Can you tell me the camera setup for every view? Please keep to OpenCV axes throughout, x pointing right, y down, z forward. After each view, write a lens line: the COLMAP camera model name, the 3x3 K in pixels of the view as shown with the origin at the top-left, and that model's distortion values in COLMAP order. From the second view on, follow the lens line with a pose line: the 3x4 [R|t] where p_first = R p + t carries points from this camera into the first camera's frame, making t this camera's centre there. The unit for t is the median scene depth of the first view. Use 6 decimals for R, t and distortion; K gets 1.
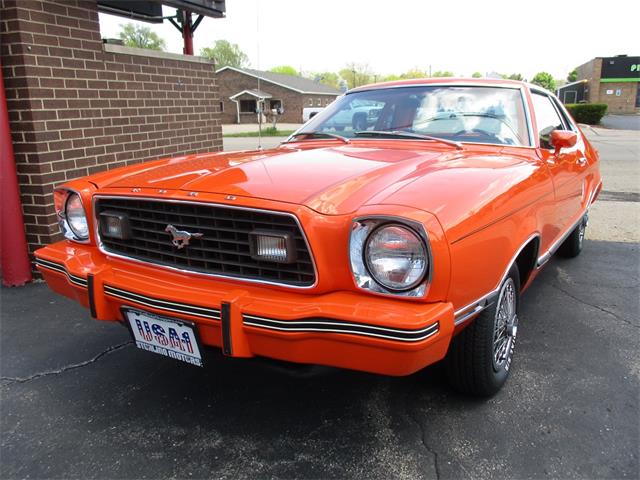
lens RADIAL K [[541.8, 0, 322.9], [0, 541.8, 241.0], [0, 0, 1]] dist [-0.024620, 0.018765]
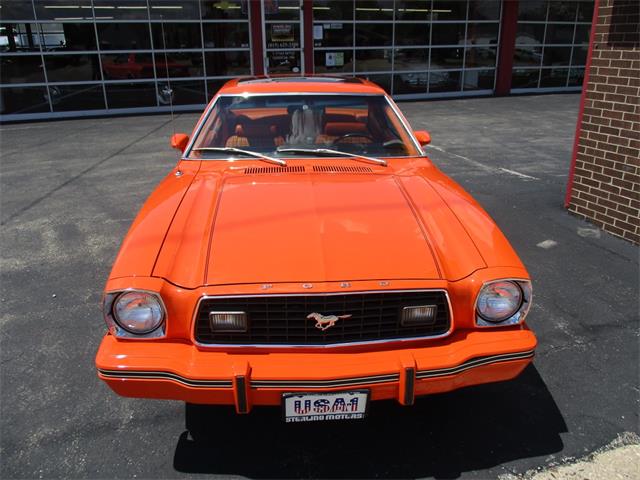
lens RADIAL K [[541.8, 0, 320.7], [0, 541.8, 233.5], [0, 0, 1]] dist [-0.024620, 0.018765]
pose [[-0.775047, 0.243629, -0.583049, 0.868358], [-0.129093, 0.842182, 0.523512, -0.560541], [0.618576, 0.481015, -0.621280, 1.586560]]
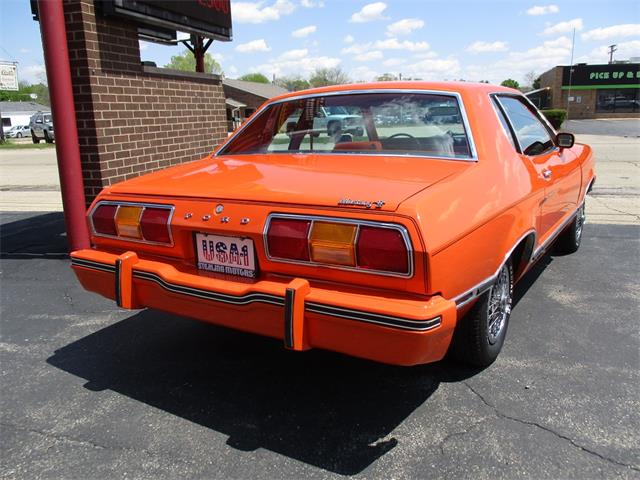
lens RADIAL K [[541.8, 0, 320.8], [0, 541.8, 244.2], [0, 0, 1]] dist [-0.024620, 0.018765]
pose [[0.998797, -0.017689, 0.045726, -0.071595], [0.018053, 0.999808, -0.007571, 0.068039], [-0.045583, 0.008387, 0.998925, -0.286576]]
